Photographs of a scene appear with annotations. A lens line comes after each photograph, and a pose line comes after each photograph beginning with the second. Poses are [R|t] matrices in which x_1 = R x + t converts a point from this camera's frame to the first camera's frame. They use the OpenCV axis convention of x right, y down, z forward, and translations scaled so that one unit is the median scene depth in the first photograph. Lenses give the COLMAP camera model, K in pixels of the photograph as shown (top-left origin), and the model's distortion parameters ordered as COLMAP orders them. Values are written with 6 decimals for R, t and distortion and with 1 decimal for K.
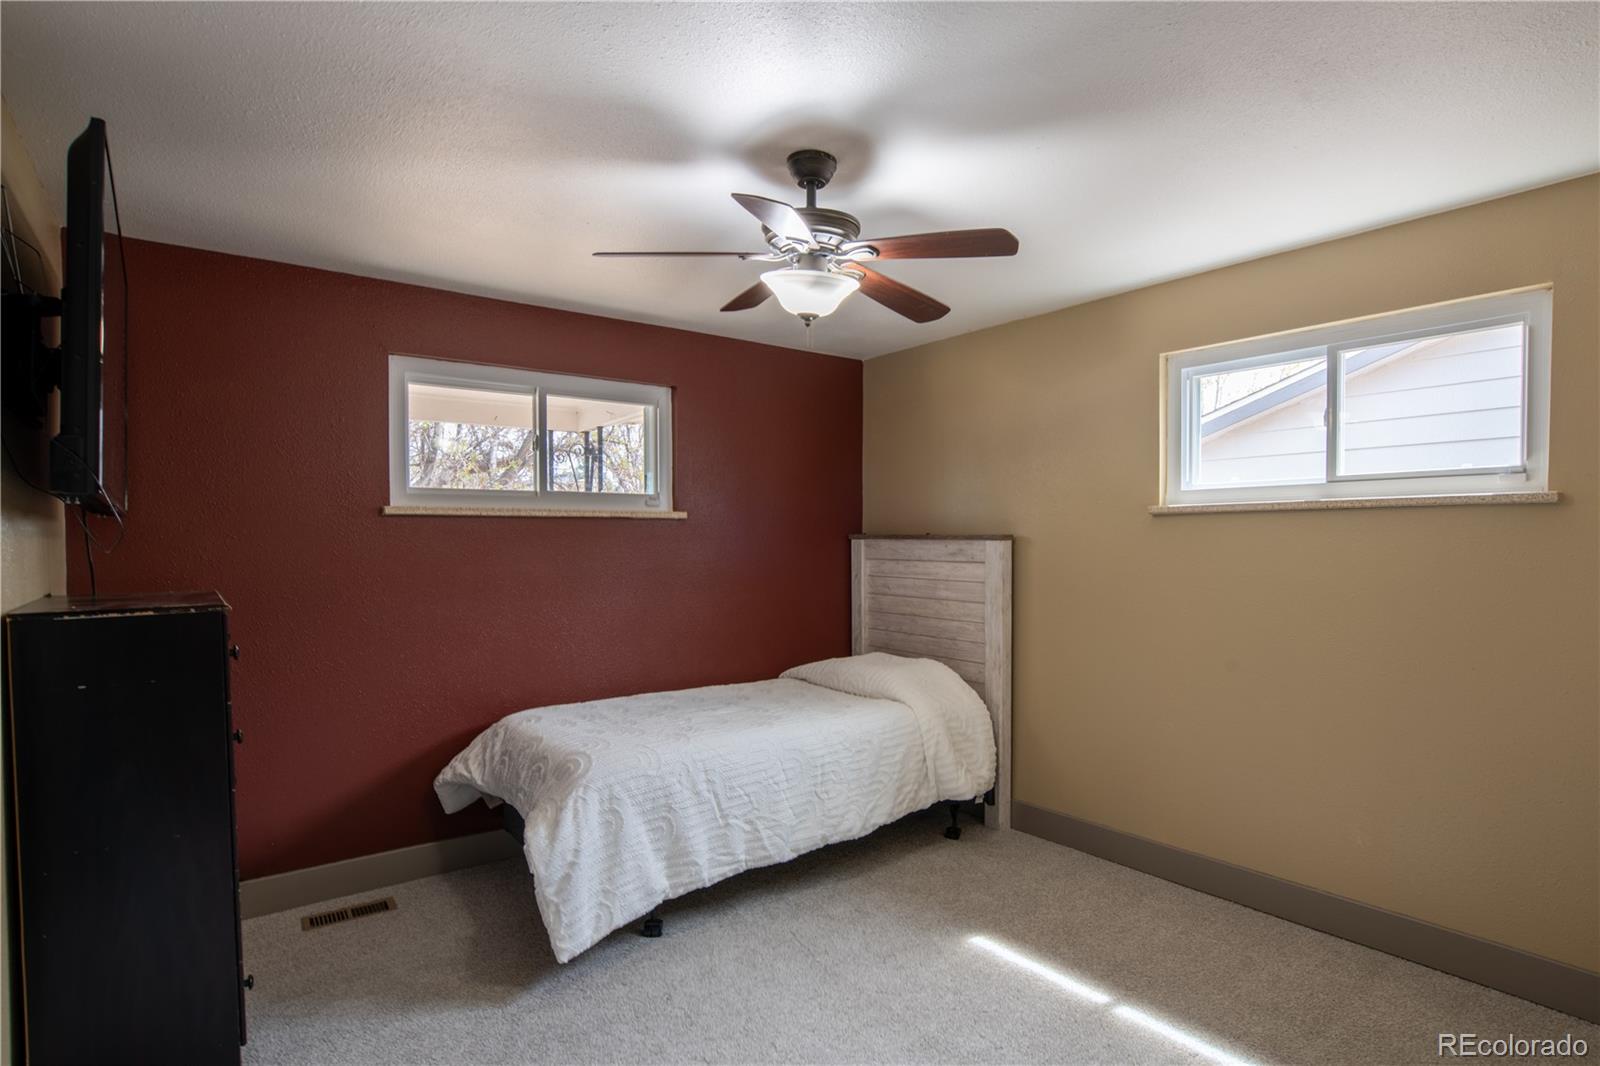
lens RADIAL K [[754.8, 0, 793.5], [0, 754.8, 540.9], [0, 0, 1]] dist [-0.083951, 0.052333]
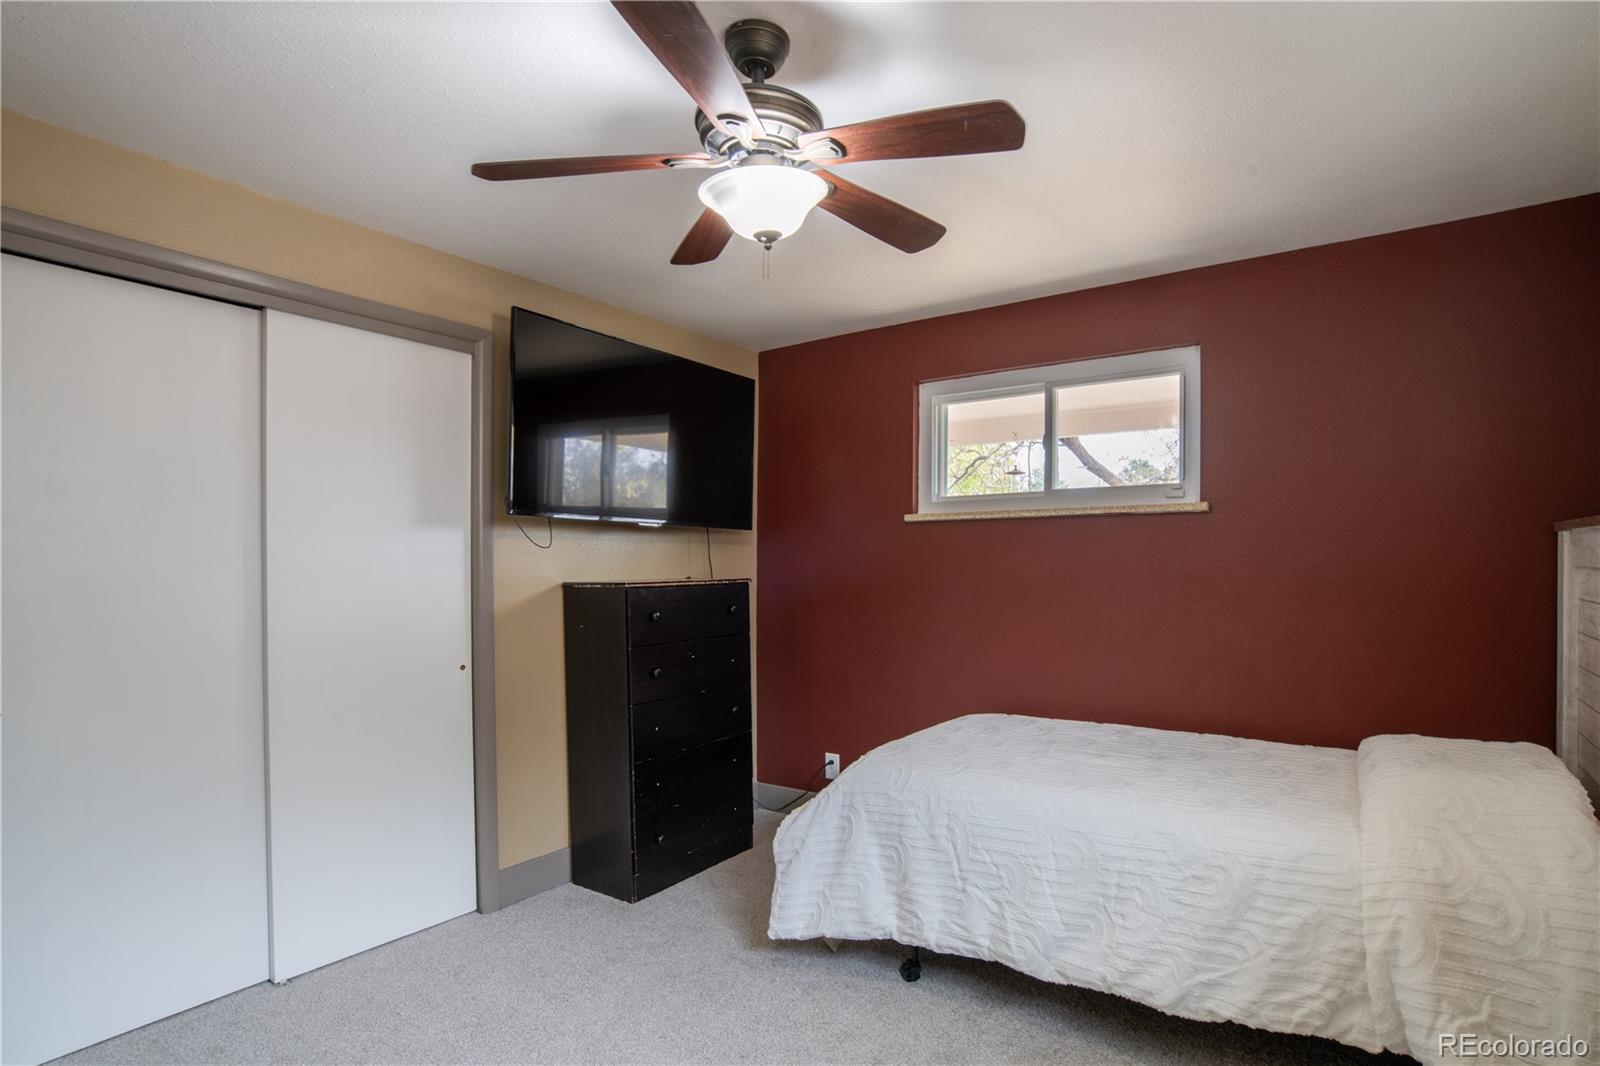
lens RADIAL K [[689.0, 0, 801.7], [0, 689.0, 548.4], [0, 0, 1]] dist [-0.051782, 0.013923]
pose [[0.412872, -0.009878, -0.910736, 0.458378], [0.008152, 0.999941, -0.007150, 0.015257], [0.910753, -0.004472, 0.412928, 0.490156]]
